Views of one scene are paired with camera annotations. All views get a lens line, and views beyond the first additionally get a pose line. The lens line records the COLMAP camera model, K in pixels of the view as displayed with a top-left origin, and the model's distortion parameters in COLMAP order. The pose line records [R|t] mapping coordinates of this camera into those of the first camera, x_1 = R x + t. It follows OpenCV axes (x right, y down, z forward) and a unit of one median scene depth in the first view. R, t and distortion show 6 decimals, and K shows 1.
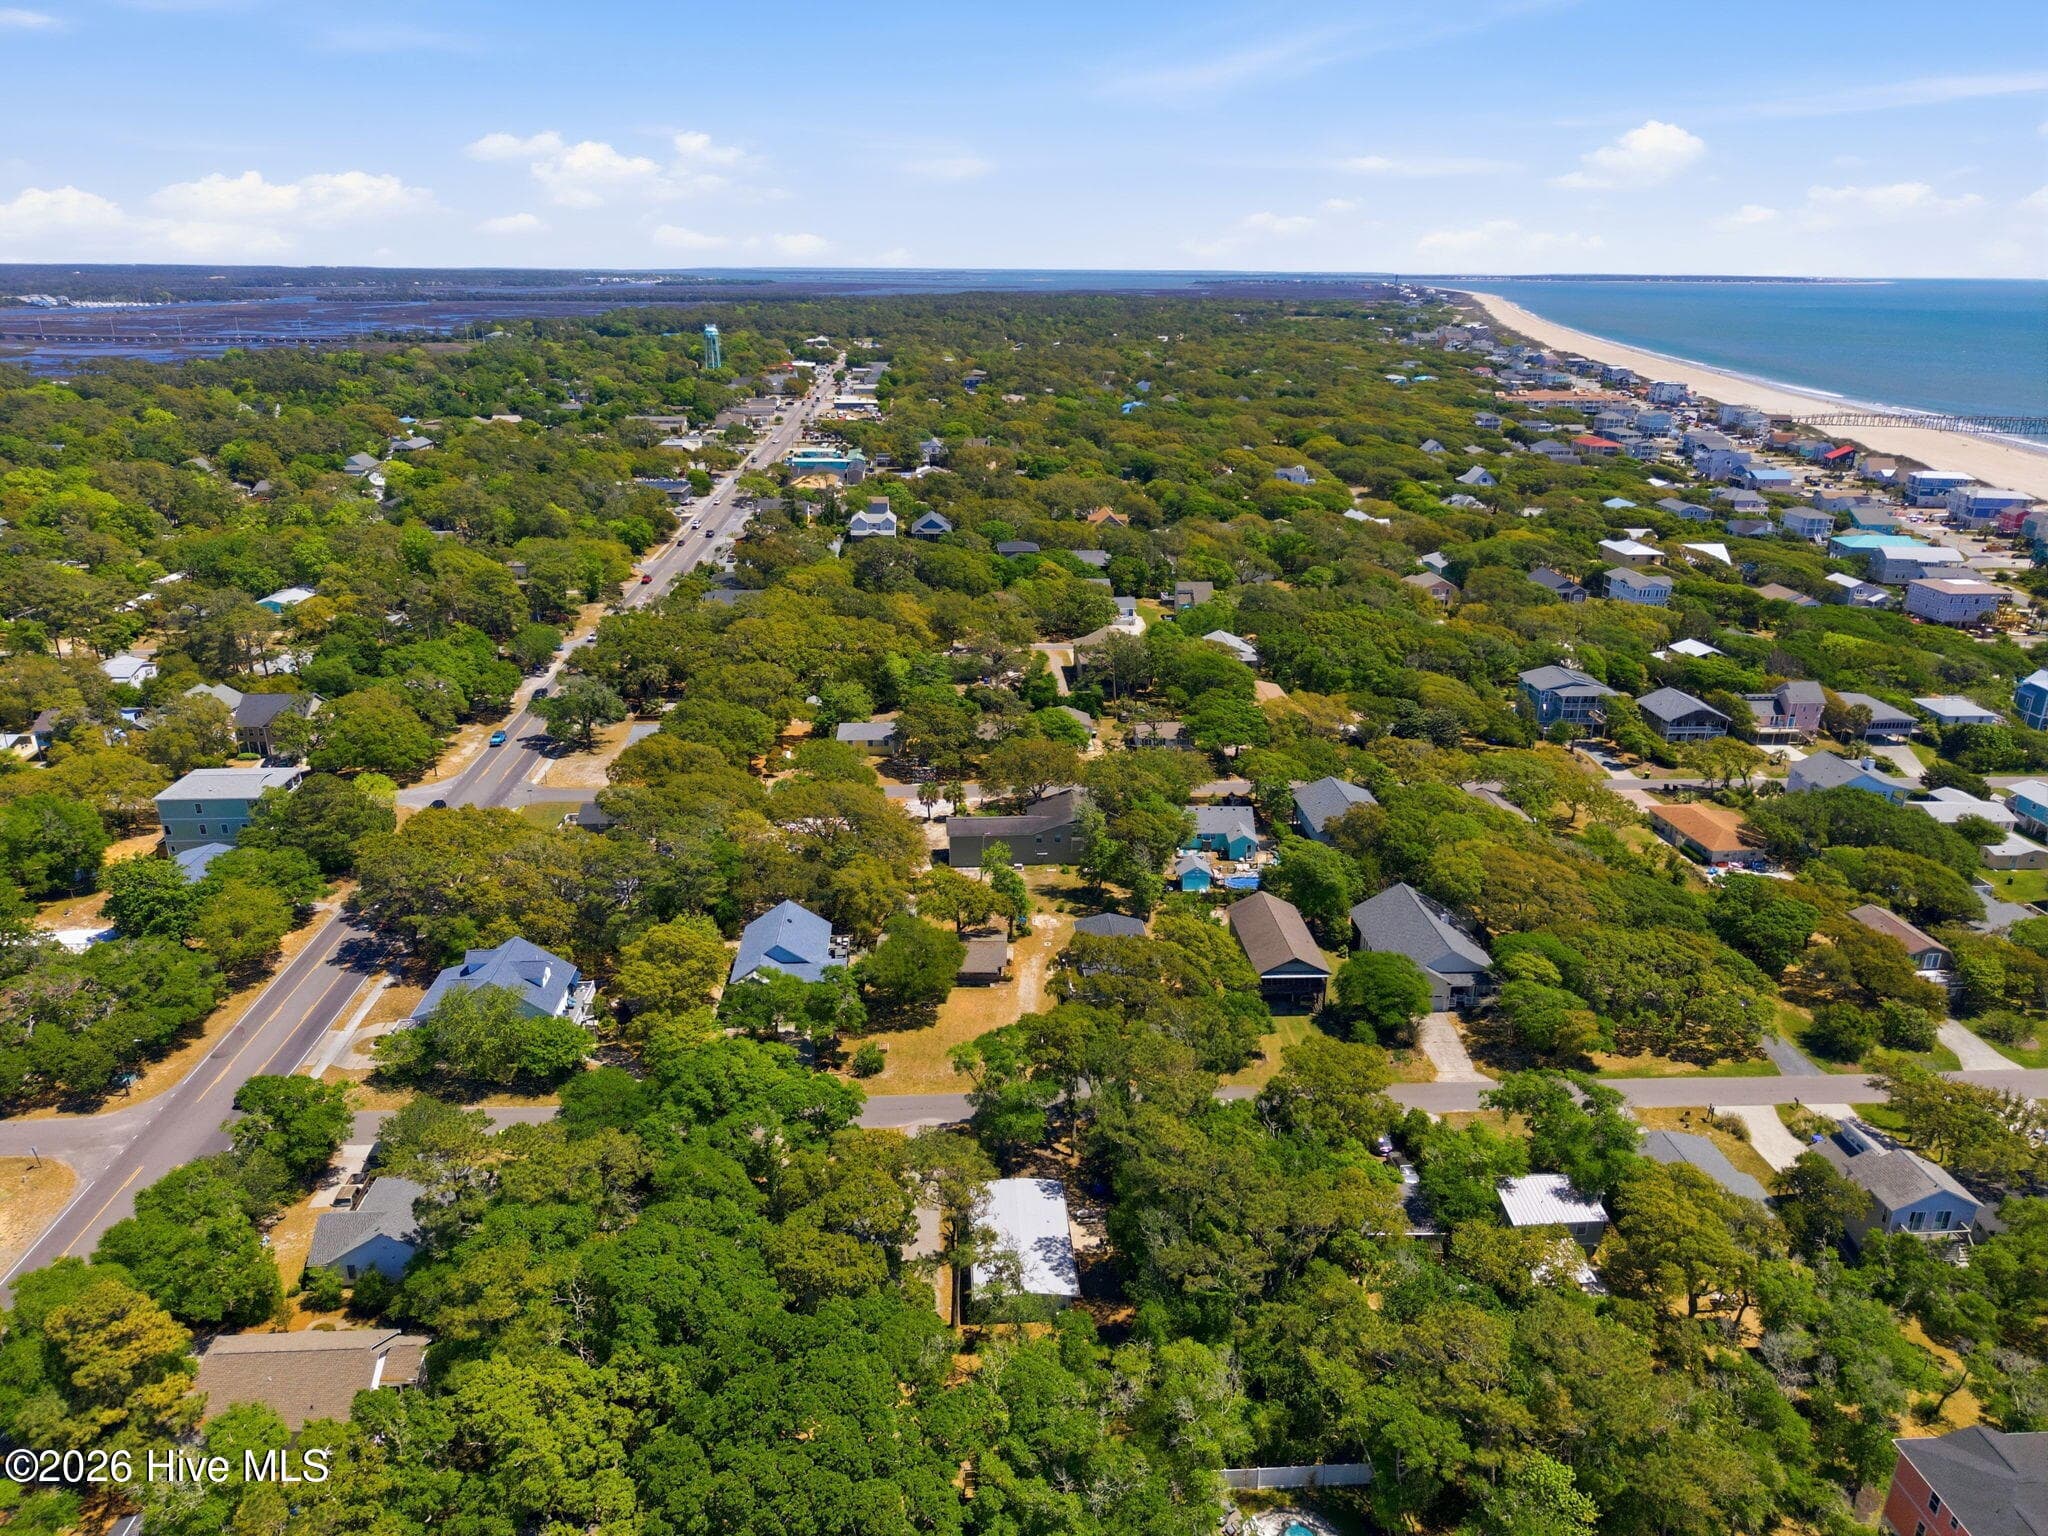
lens RADIAL K [[1358.5, 0, 1024.0], [0, 1358.5, 768.0], [0, 0, 1]] dist [0.027585, -0.036206]
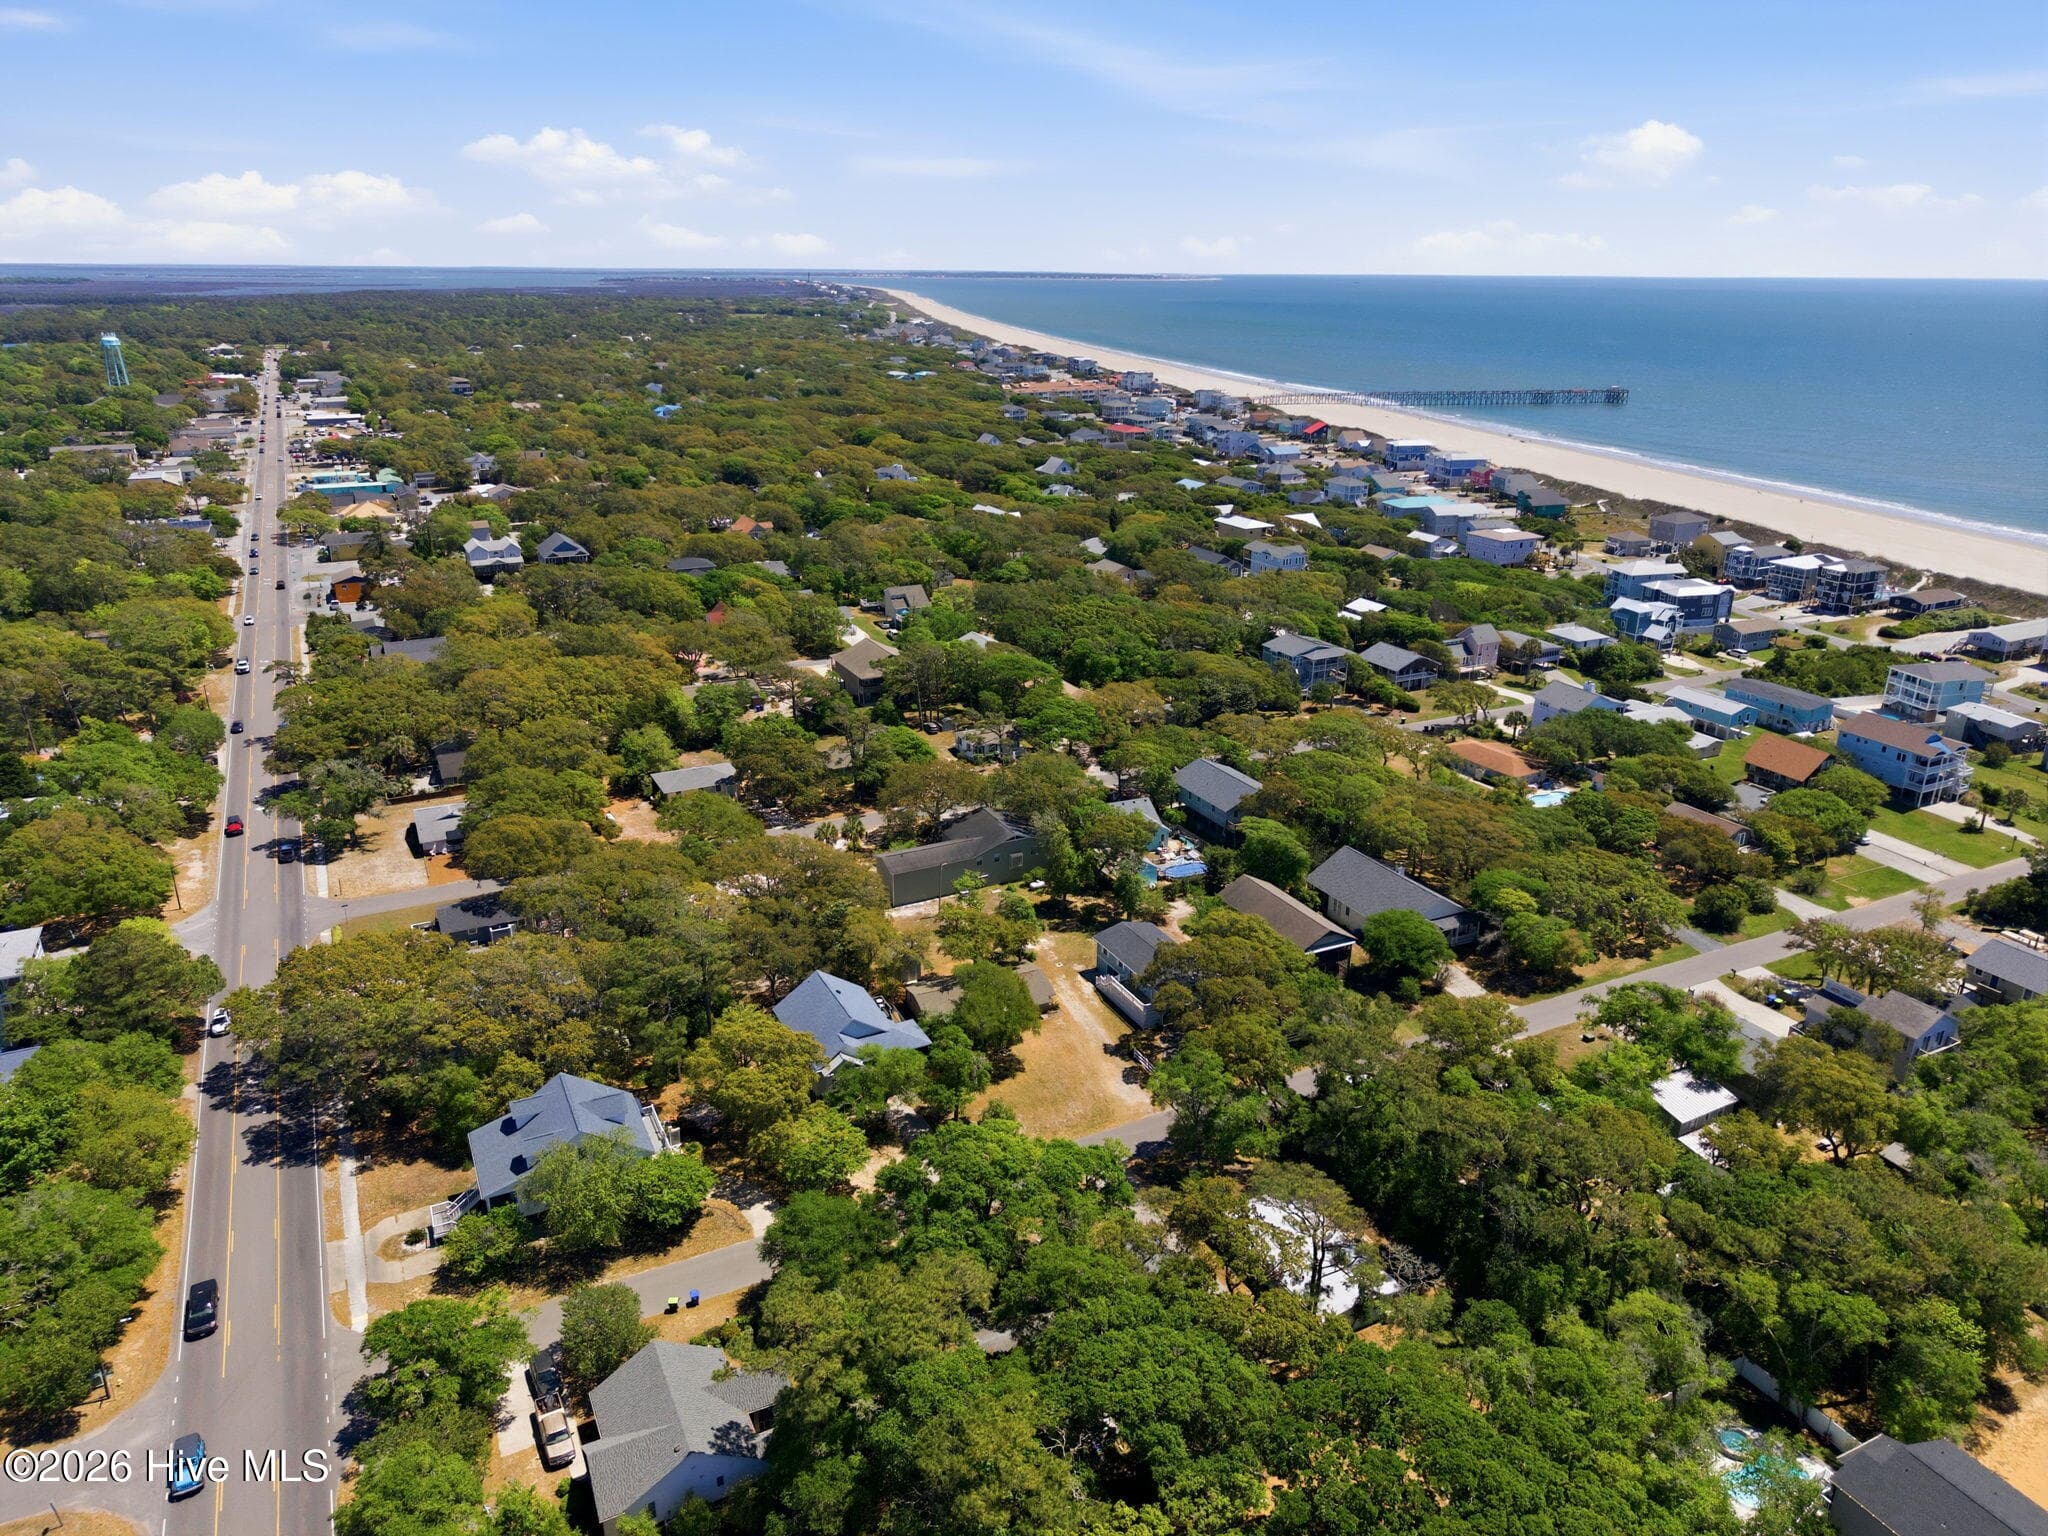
lens RADIAL K [[1358.5, 0, 1024.0], [0, 1358.5, 768.0], [0, 0, 1]] dist [0.027585, -0.036206]
pose [[0.917745, -0.136895, 0.372832, -0.241661], [0.136195, 0.990276, 0.028354, -0.028711], [-0.373088, 0.024756, 0.927466, 0.067894]]
